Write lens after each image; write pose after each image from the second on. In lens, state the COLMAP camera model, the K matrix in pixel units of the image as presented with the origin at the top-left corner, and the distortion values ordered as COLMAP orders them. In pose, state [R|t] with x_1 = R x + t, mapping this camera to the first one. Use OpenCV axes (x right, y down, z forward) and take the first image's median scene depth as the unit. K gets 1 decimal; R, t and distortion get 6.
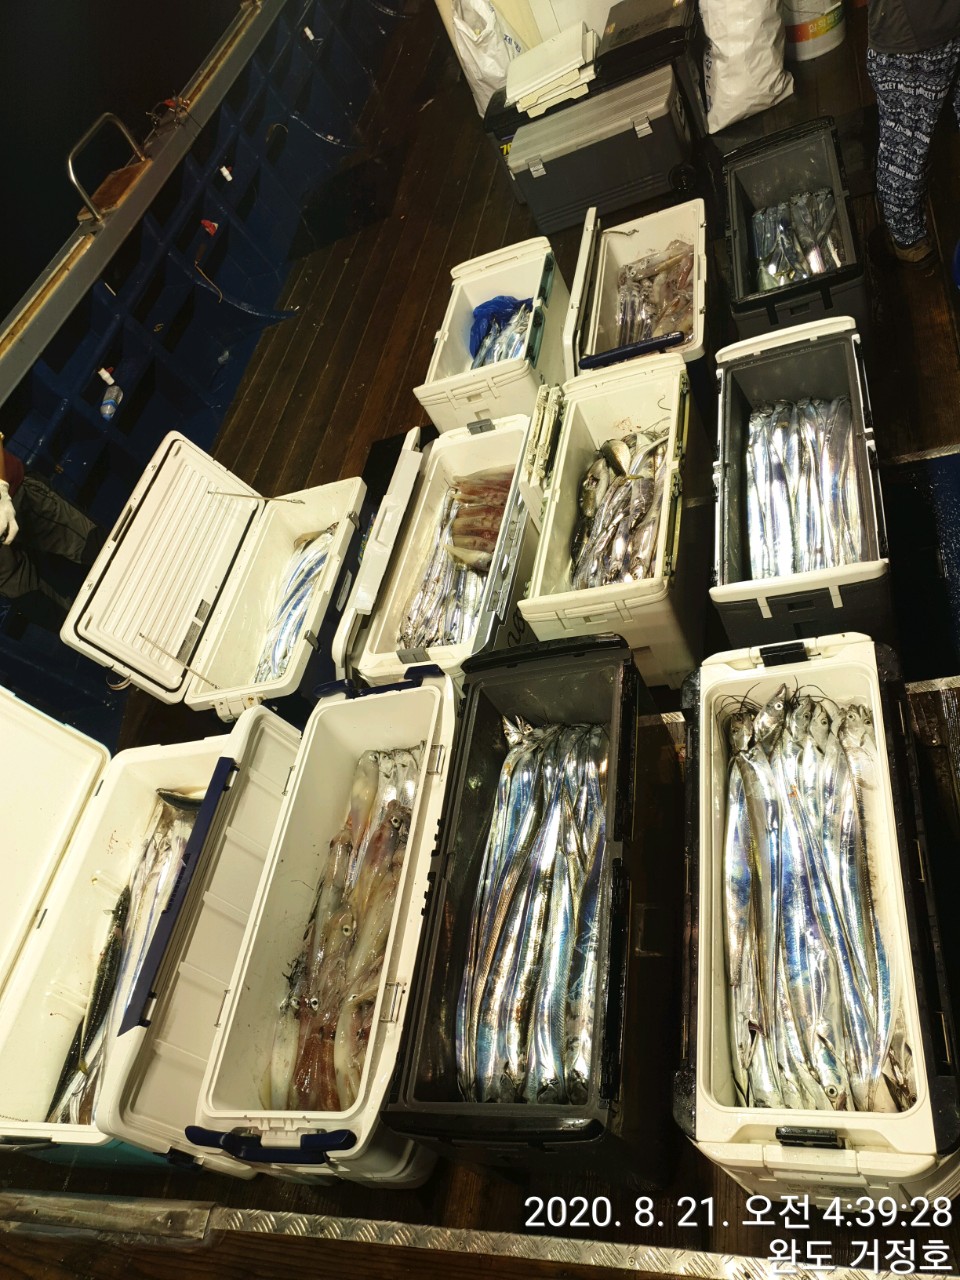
lens RADIAL K [[975.4, 0, 477.8], [0, 975.4, 655.4], [0, 0, 1]] dist [-0.002382, 0.035830]
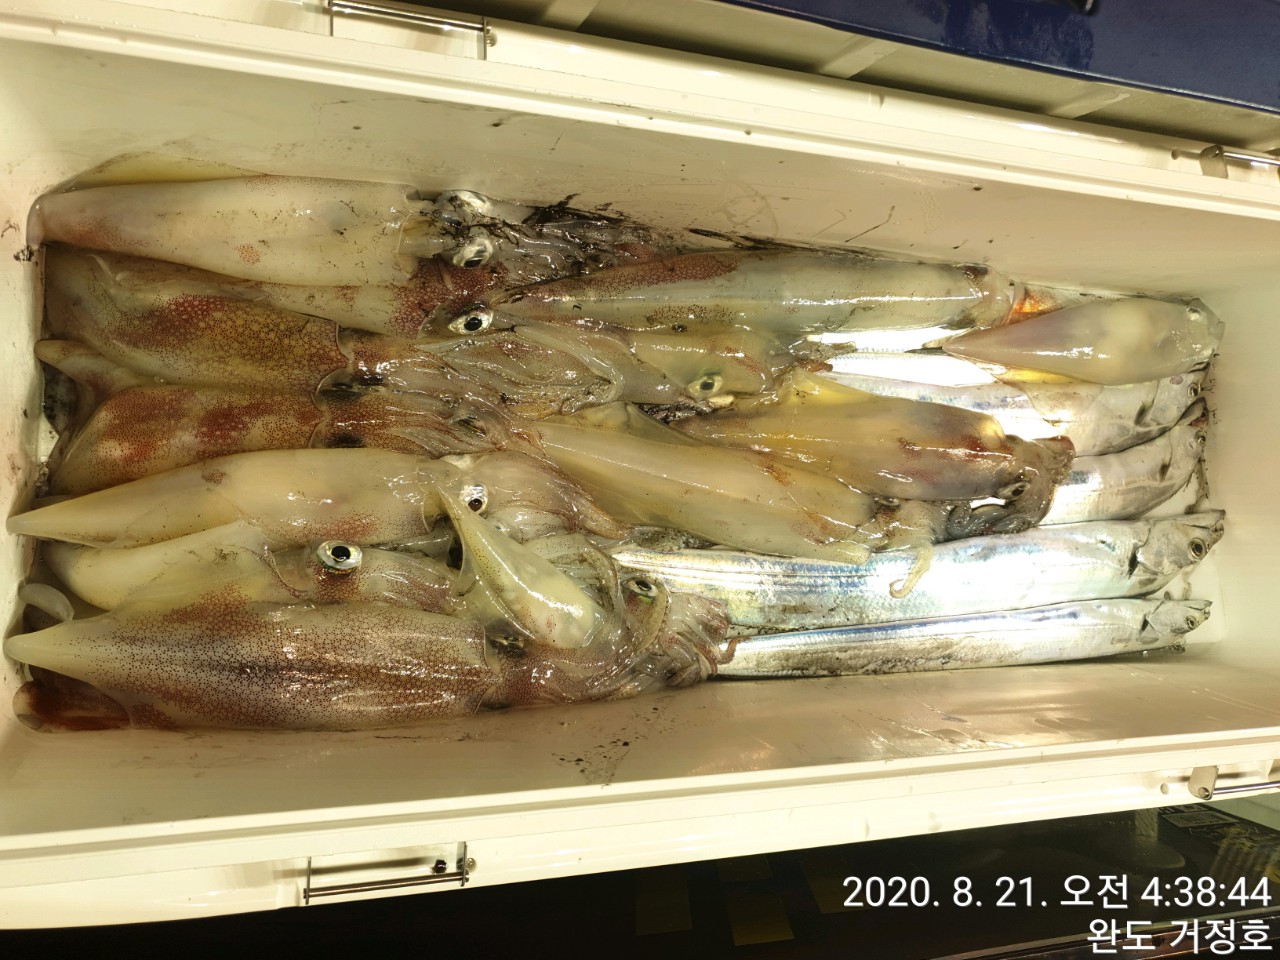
lens RADIAL K [[1025.4, 0, 640.0], [0, 1025.4, 480.0], [0, 0, 1]] dist [-0.002459, -0.010313]
pose [[-0.033711, 0.906807, 0.420196, -0.155960], [-0.937270, -0.174645, 0.301701, 0.127896], [0.346969, -0.383666, 0.855811, 0.464920]]
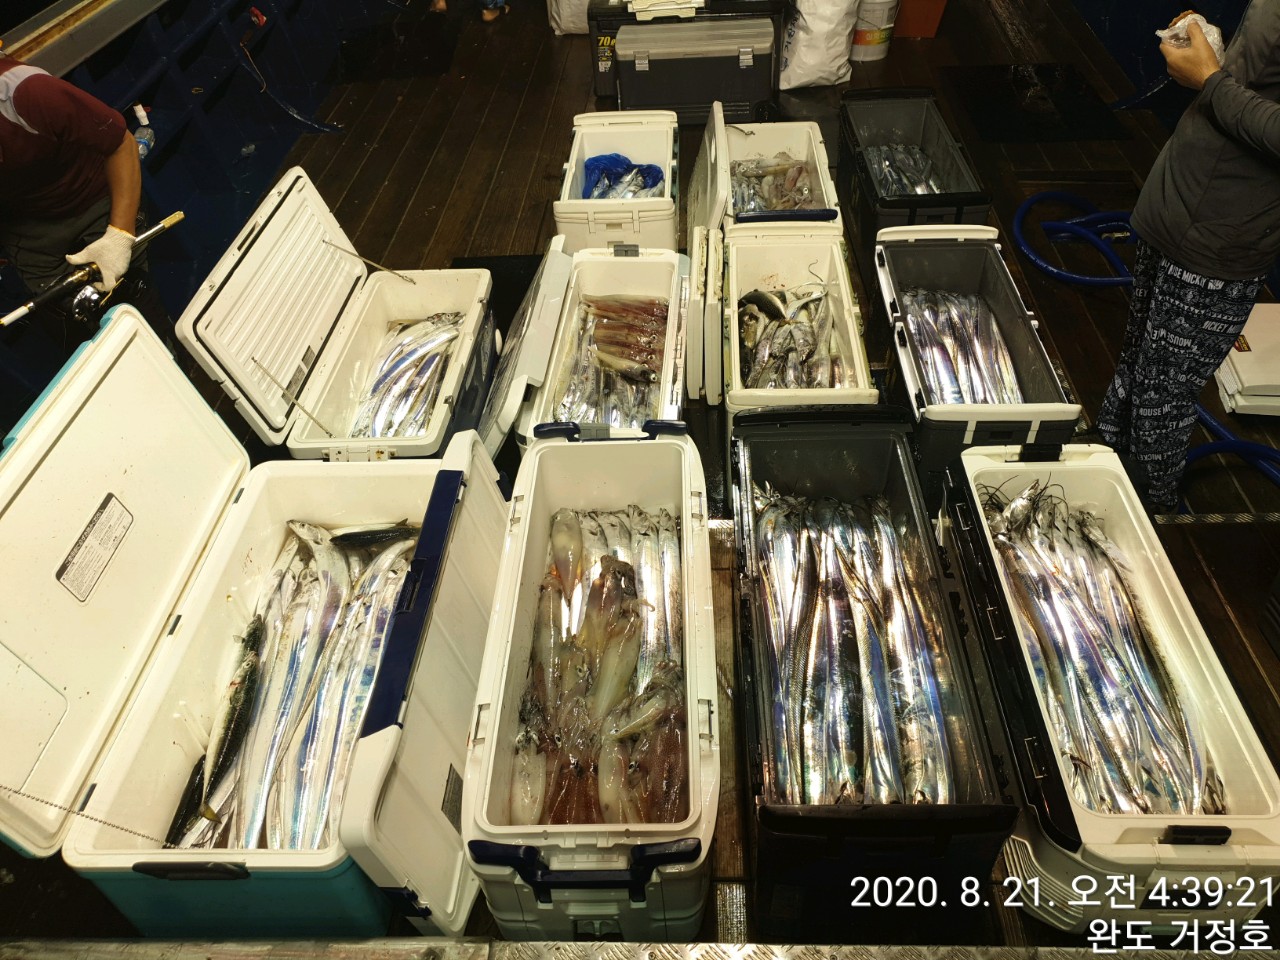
lens RADIAL K [[975.4, 0, 640.0], [0, 975.4, 480.0], [0, 0, 1]] dist [-0.002382, 0.035830]
pose [[0.924933, 0.195887, 0.325771, -0.267769], [-0.148074, 0.974972, -0.165842, 0.162834], [-0.350104, 0.105155, 0.930790, 0.080506]]
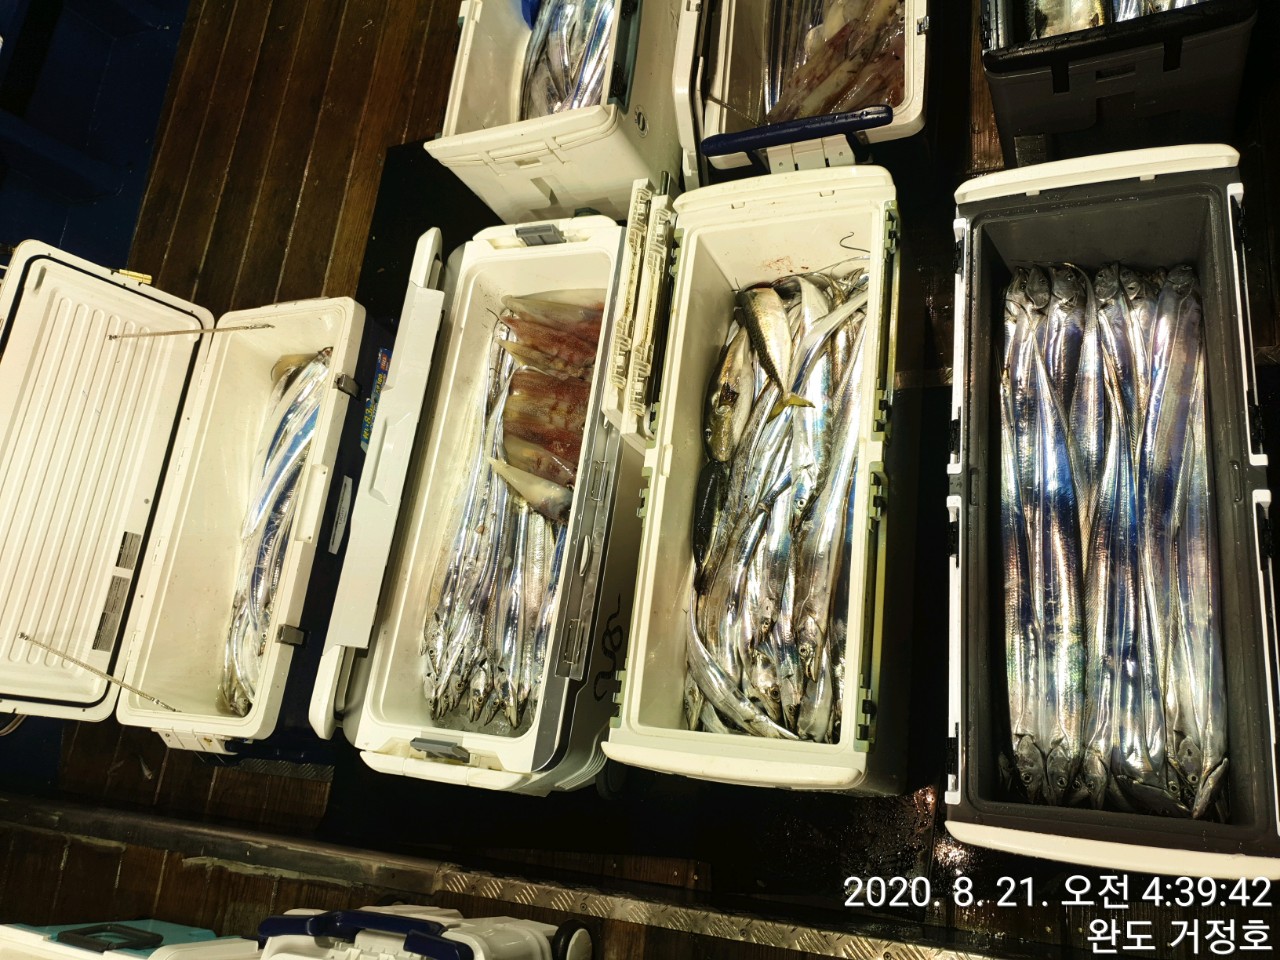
lens RADIAL K [[1025.4, 0, 640.0], [0, 1025.4, 480.0], [0, 0, 1]] dist [-0.002459, -0.010313]
pose [[0.998716, -0.047774, 0.016832, 0.046484], [0.038996, 0.937269, 0.346420, -0.307872], [-0.032326, -0.345319, 0.937929, 0.365096]]
